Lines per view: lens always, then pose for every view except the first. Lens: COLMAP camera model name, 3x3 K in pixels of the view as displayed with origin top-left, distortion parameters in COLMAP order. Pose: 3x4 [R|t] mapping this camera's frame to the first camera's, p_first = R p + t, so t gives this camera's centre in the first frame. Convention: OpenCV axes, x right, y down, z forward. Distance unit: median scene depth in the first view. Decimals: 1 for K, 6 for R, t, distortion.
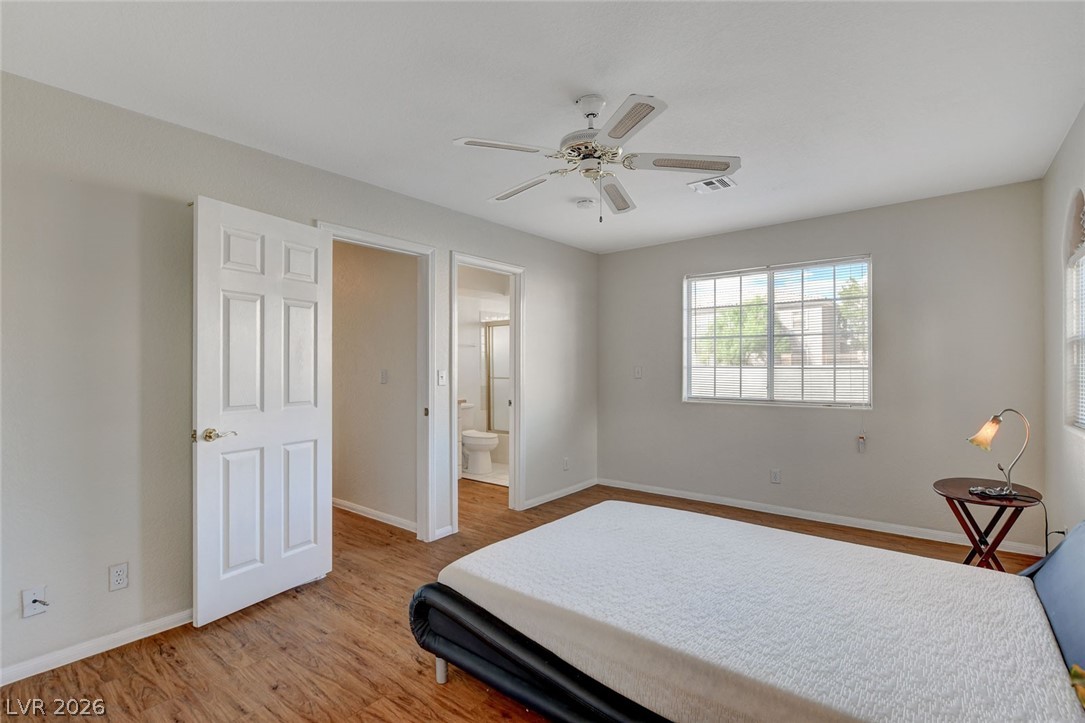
lens RADIAL K [[510.3, 0, 541.2], [0, 510.3, 362.6], [0, 0, 1]] dist [-0.011213, 0.003426]
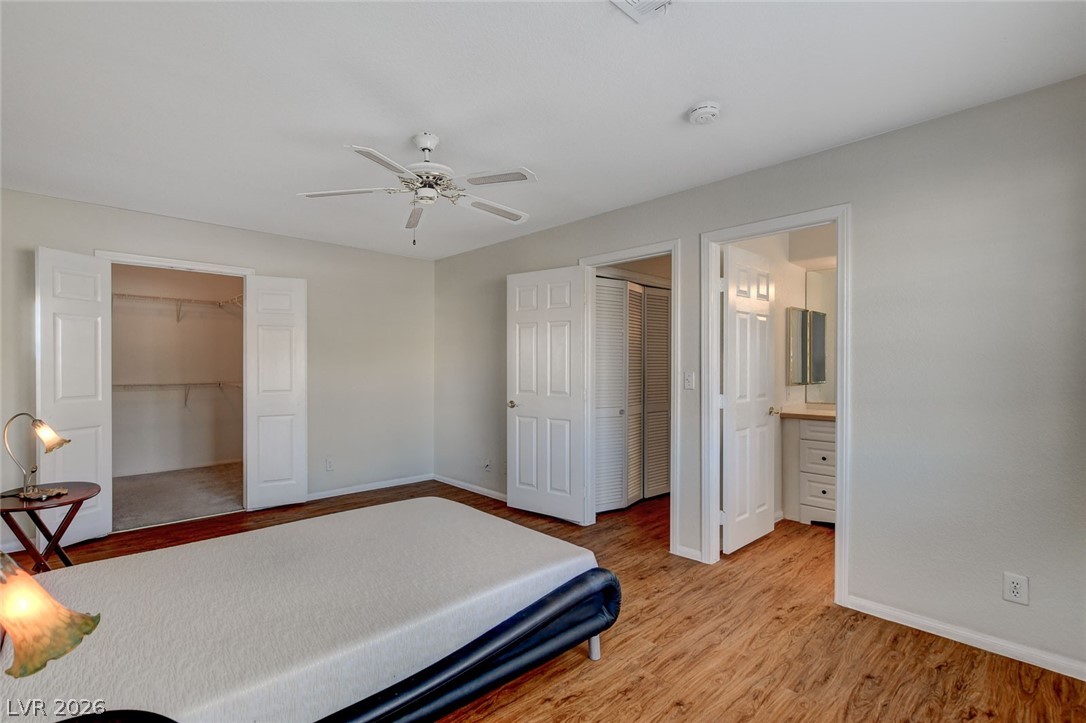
lens RADIAL K [[510.8, 0, 540.3], [0, 510.8, 365.3], [0, 0, 1]] dist [-0.011213, 0.003426]
pose [[-0.133971, 0.005065, -0.990972, 0.784420], [0.002656, 0.999985, 0.004752, -0.005038], [0.990982, -0.001995, -0.133983, 0.917457]]
